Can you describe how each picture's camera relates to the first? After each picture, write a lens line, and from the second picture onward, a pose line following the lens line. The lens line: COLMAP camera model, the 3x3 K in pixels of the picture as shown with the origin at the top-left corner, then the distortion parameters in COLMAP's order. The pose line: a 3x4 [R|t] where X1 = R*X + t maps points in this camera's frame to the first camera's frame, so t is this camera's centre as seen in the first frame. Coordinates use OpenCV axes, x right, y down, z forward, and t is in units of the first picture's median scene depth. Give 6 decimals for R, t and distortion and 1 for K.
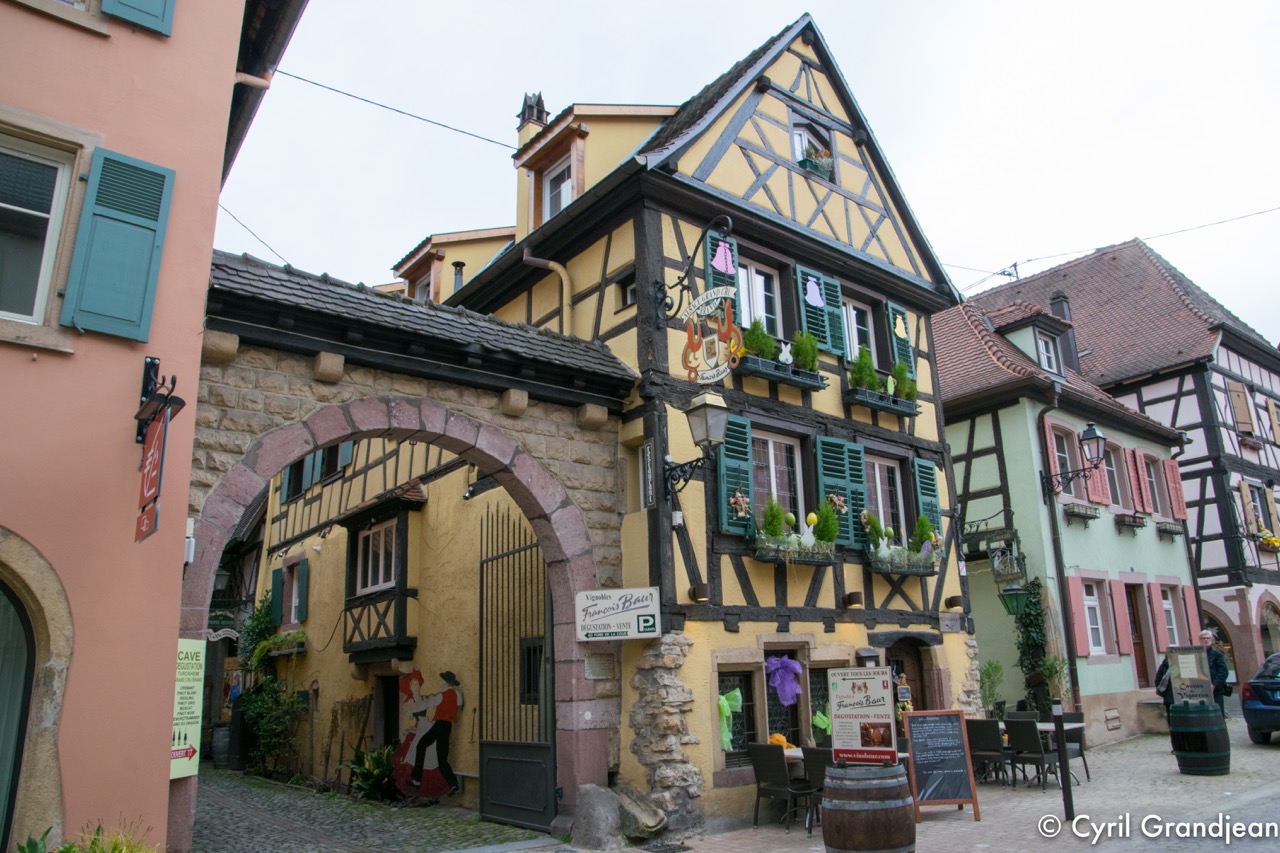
lens RADIAL K [[898.2, 0, 639.5], [0, 898.2, 428.4], [0, 0, 1]] dist [-0.037840, 0.009029]
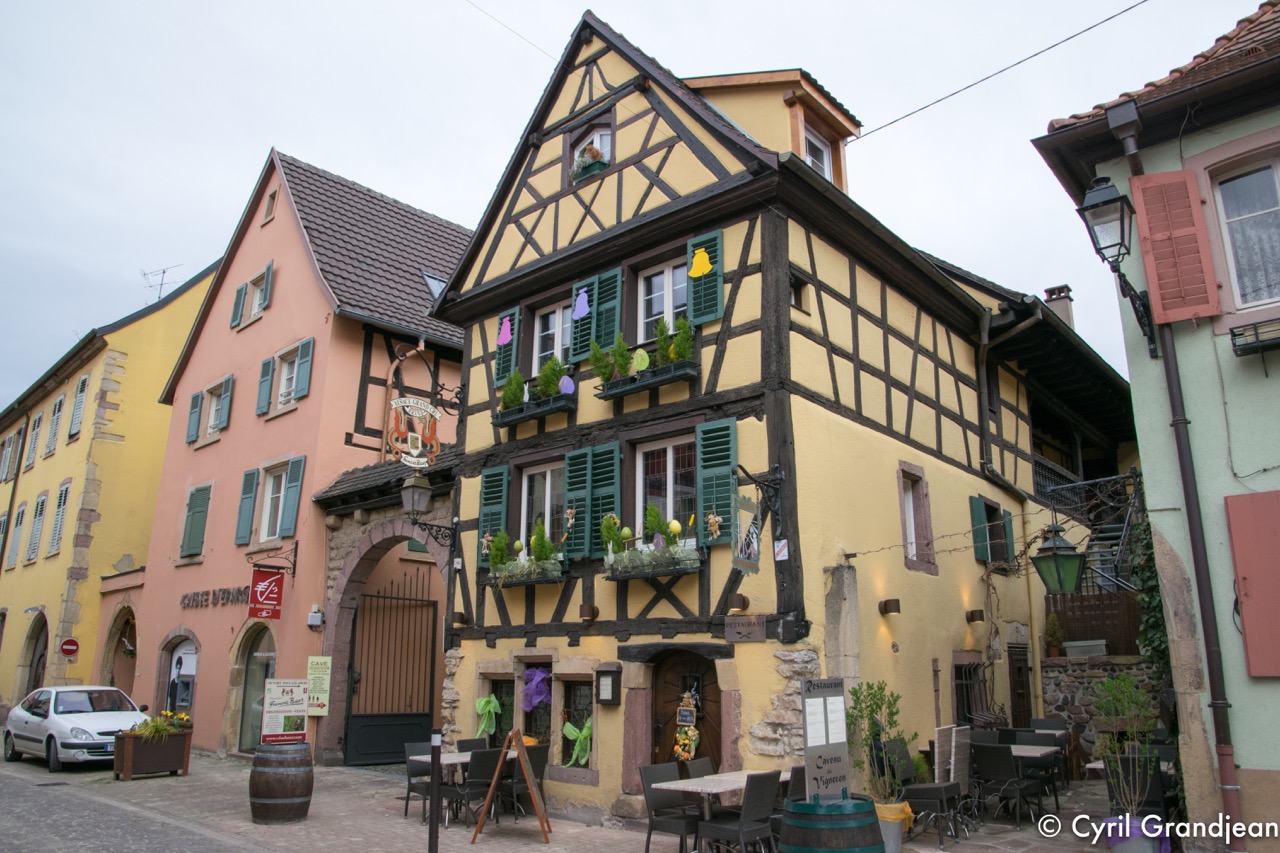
lens RADIAL K [[898.2, 0, 643.1], [0, 898.2, 429.2], [0, 0, 1]] dist [-0.037840, 0.009029]
pose [[0.147565, -0.223173, -0.963545, 1.233838], [0.257712, 0.949233, -0.180390, 0.193614], [0.954887, -0.221698, 0.197588, 0.908763]]
